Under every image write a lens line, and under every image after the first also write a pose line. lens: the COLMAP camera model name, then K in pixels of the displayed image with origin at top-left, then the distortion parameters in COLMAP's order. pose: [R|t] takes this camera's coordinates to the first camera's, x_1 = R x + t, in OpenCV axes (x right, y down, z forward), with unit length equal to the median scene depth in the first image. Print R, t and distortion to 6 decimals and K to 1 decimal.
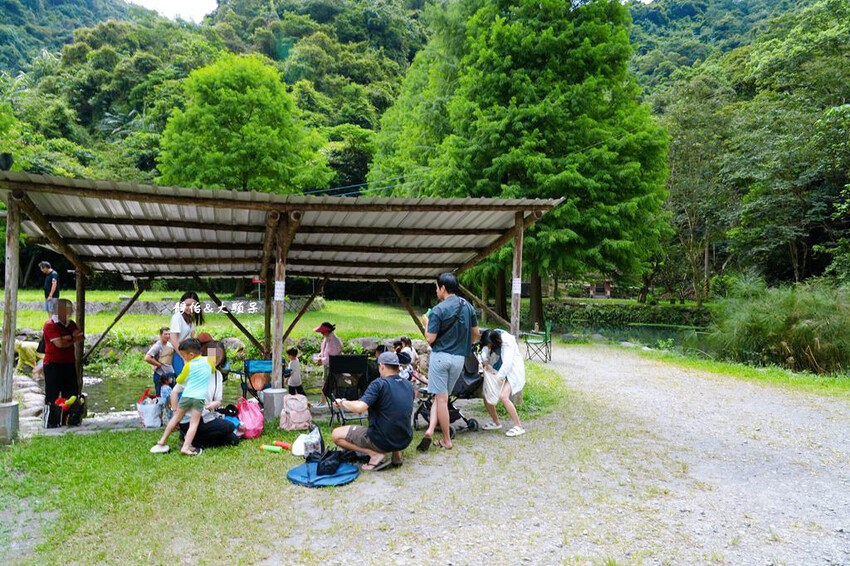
lens RADIAL K [[580.3, 0, 423.5], [0, 580.3, 283.9], [0, 0, 1]] dist [-0.006331, -0.002098]
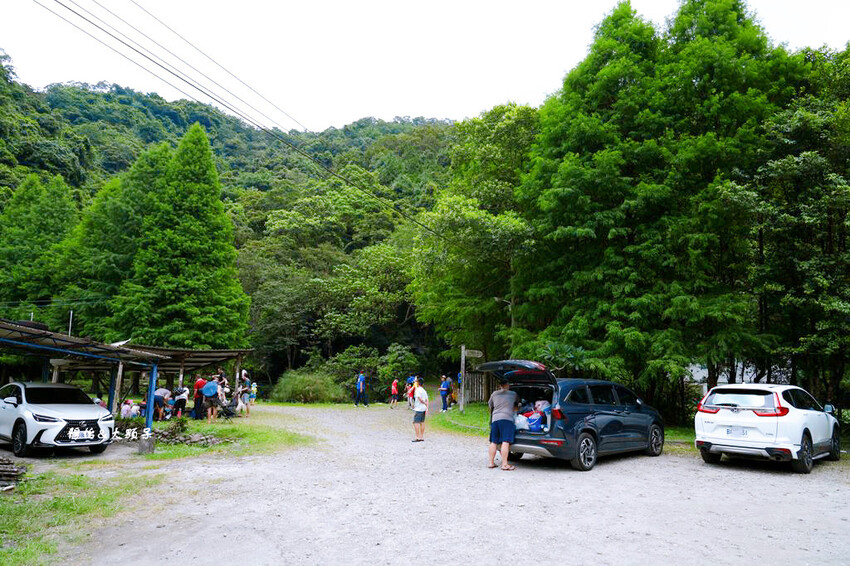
lens RADIAL K [[580.3, 0, 424.5], [0, 580.3, 282.4], [0, 0, 1]] dist [-0.006331, -0.002098]
pose [[0.675991, 0.112375, 0.728291, -0.697112], [-0.012152, 0.989870, -0.141456, -0.031983], [-0.736810, 0.086773, 0.670509, -0.891588]]
